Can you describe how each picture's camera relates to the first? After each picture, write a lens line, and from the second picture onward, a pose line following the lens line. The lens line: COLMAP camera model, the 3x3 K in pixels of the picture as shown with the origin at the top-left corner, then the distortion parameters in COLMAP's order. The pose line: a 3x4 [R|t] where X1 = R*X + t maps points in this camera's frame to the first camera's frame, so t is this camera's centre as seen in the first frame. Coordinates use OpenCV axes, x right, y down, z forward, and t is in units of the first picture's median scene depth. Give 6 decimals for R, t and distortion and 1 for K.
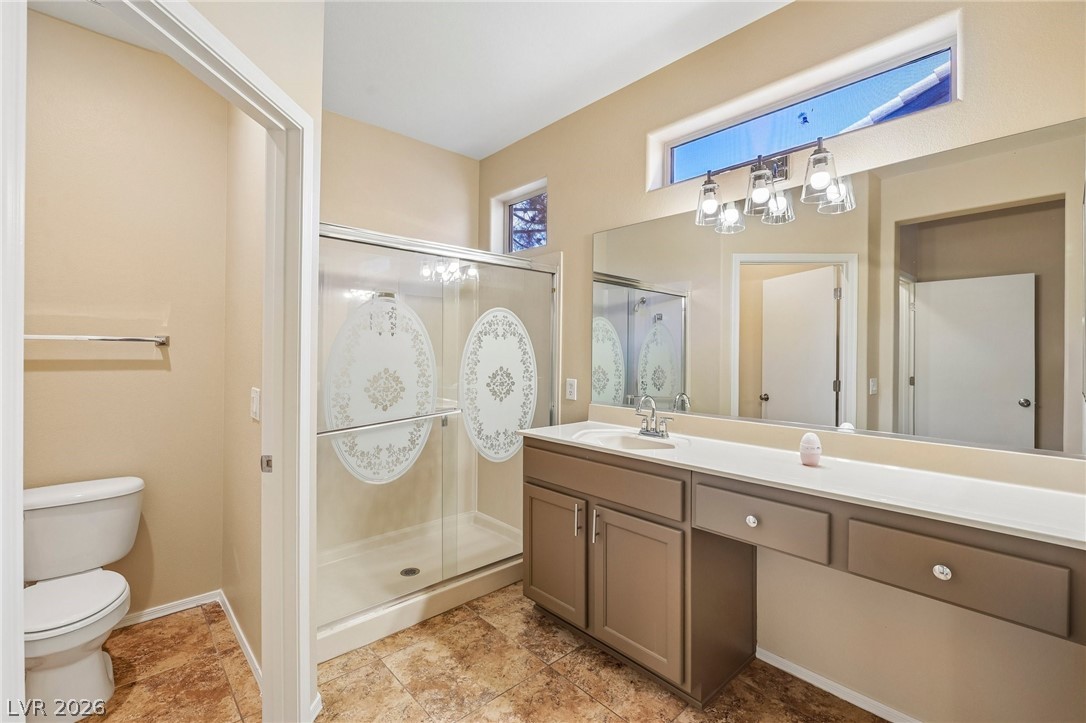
lens RADIAL K [[480.5, 0, 541.4], [0, 480.5, 350.2], [0, 0, 1]] dist [0.003350, 0.000766]
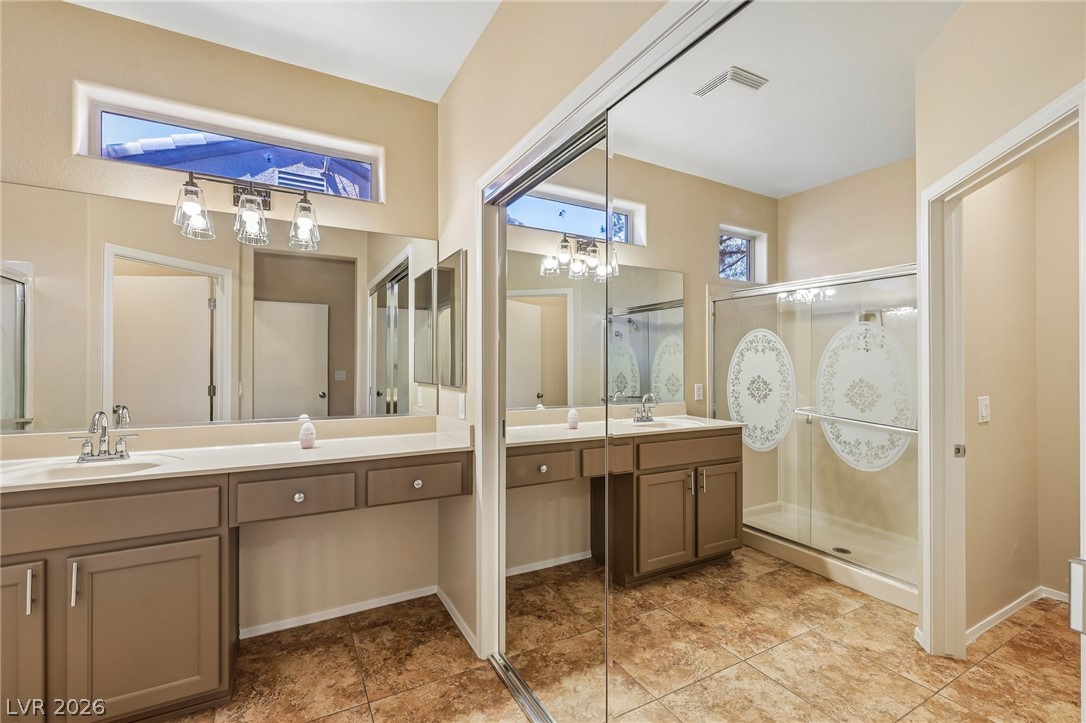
lens RADIAL K [[480.5, 0, 542.9], [0, 480.5, 358.0], [0, 0, 1]] dist [0.003350, 0.000766]
pose [[0.219845, 0.006919, 0.975510, -0.440708], [-0.010292, 0.999936, -0.004773, -0.000530], [-0.975480, -0.008990, 0.219902, 0.091951]]
